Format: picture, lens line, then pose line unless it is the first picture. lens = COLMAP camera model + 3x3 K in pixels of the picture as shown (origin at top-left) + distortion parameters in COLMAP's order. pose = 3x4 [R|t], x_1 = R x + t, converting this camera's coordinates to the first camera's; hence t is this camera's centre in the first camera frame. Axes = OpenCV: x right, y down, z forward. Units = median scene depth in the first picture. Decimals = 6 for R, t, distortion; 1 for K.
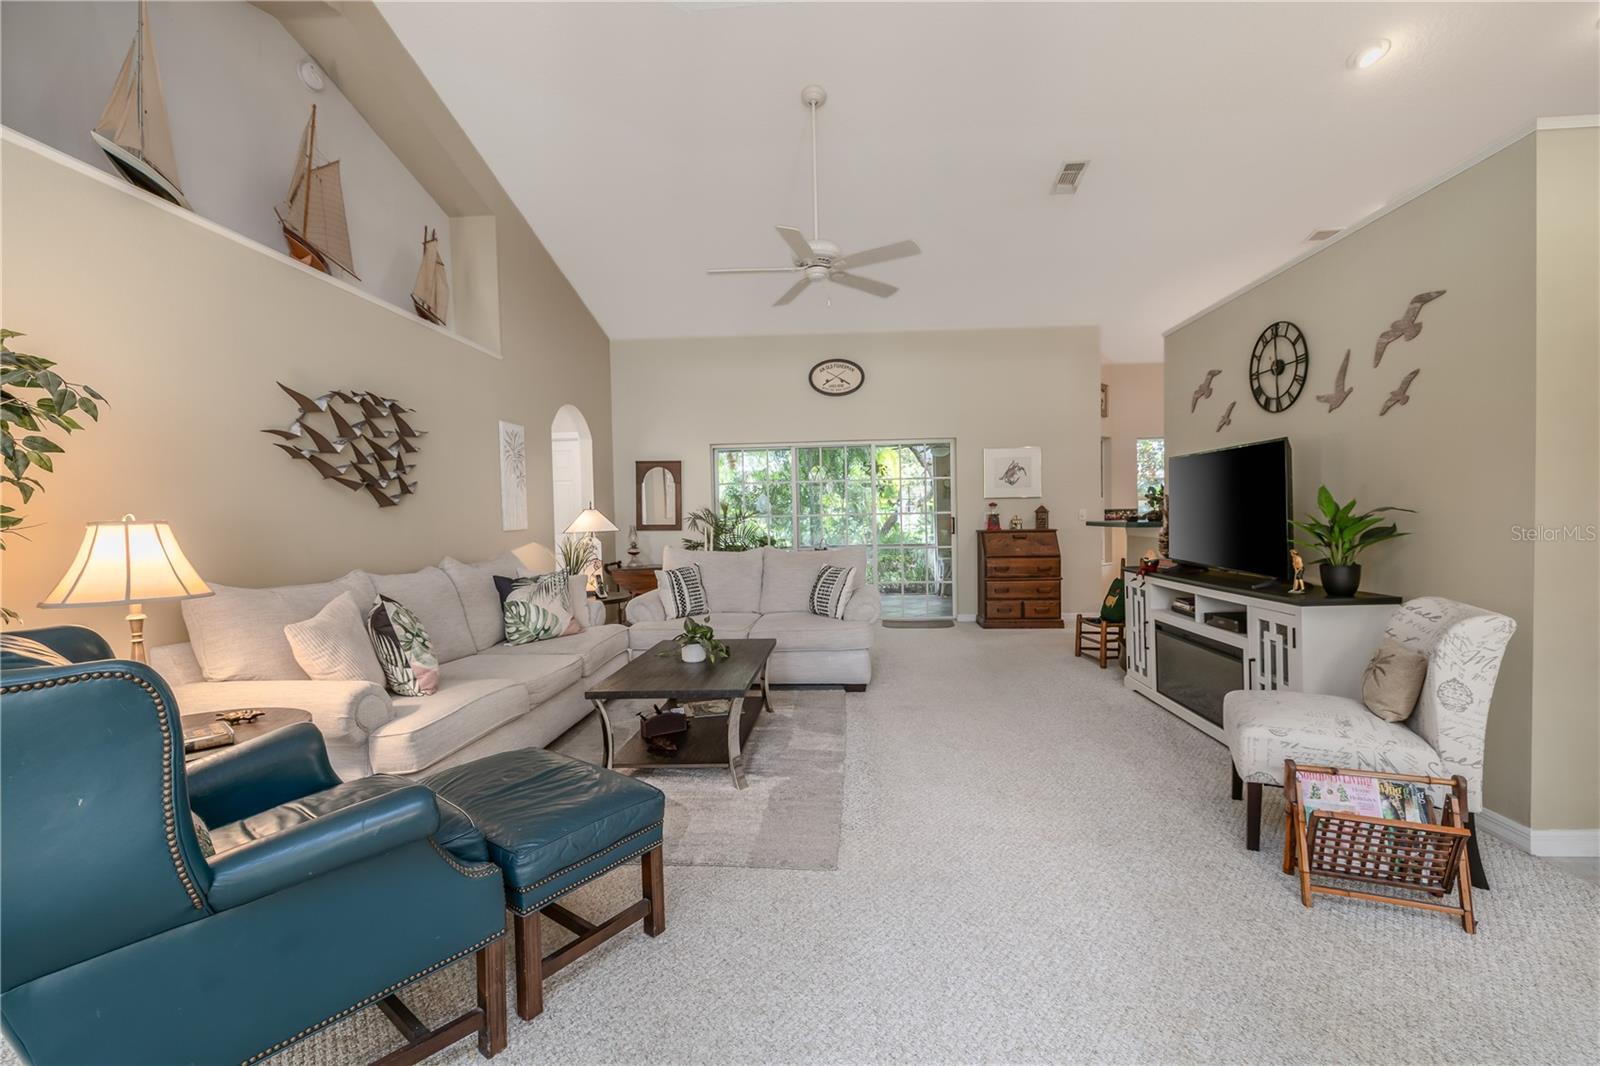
lens RADIAL K [[666.6, 0, 774.9], [0, 666.6, 525.6], [0, 0, 1]] dist [0.000895, 0.001105]
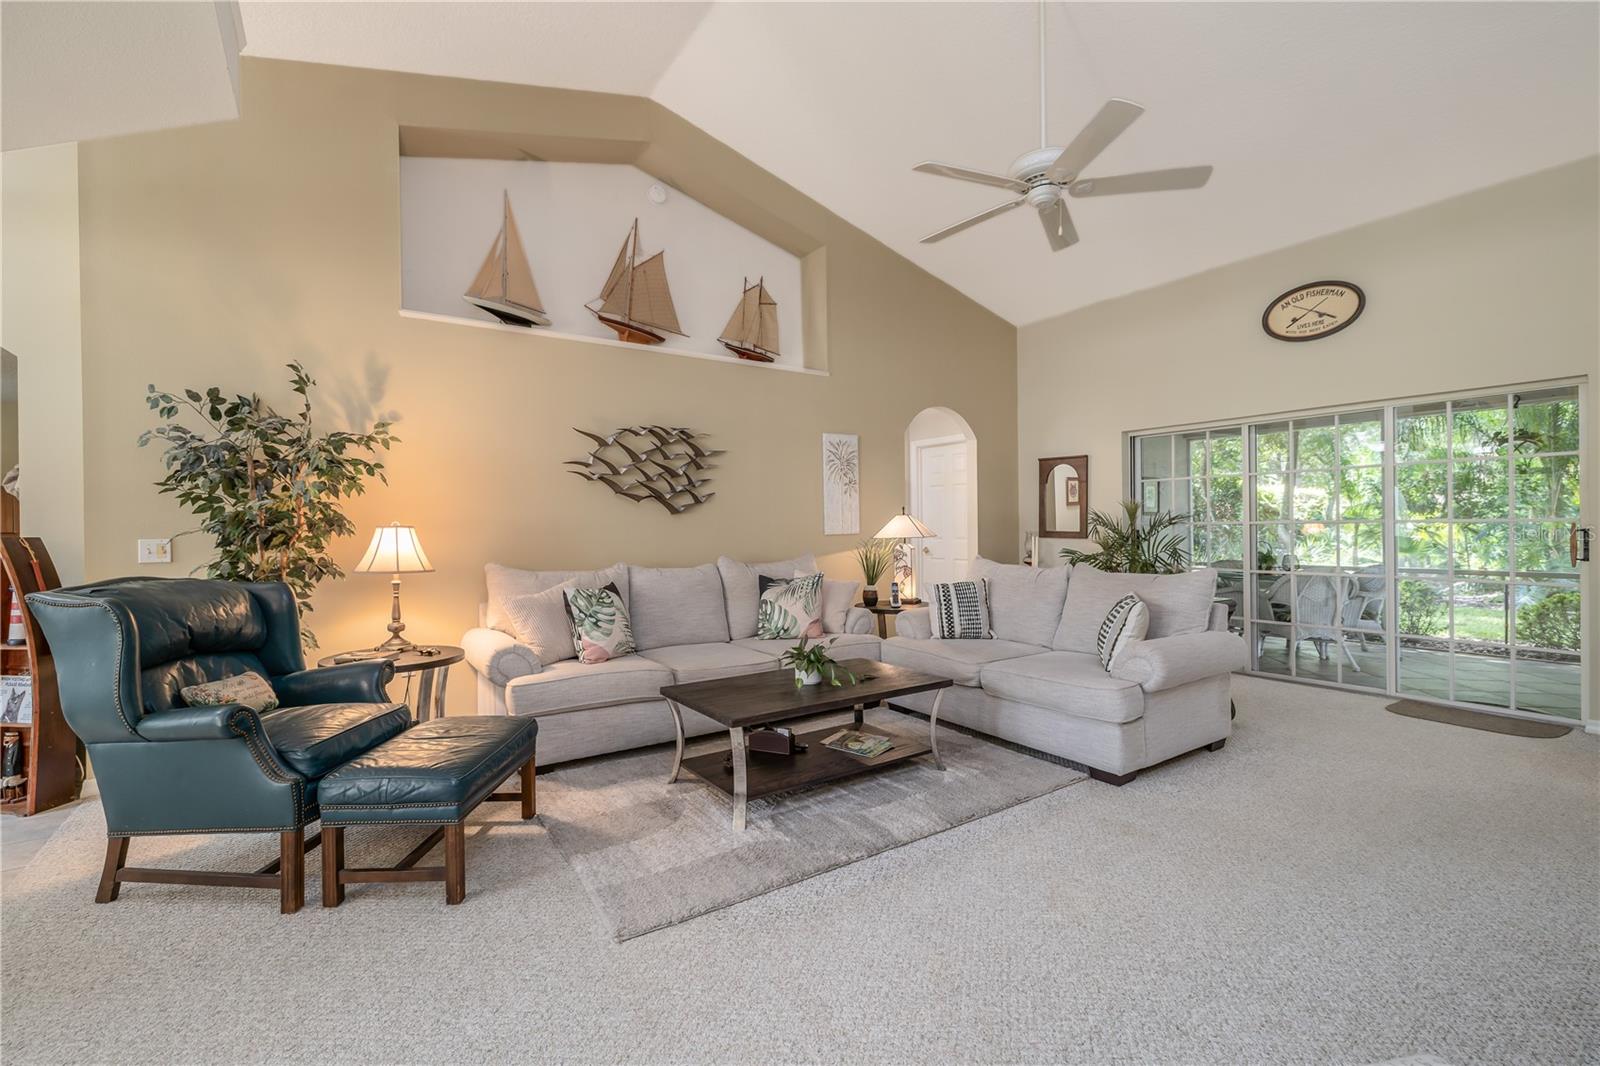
lens RADIAL K [[666.6, 0, 806.1], [0, 666.6, 523.8], [0, 0, 1]] dist [0.000895, 0.001105]
pose [[0.631820, 0.012174, -0.775019, 0.529088], [-0.014602, 0.999886, 0.003801, -0.017875], [0.774978, 0.008915, 0.631926, 0.374744]]
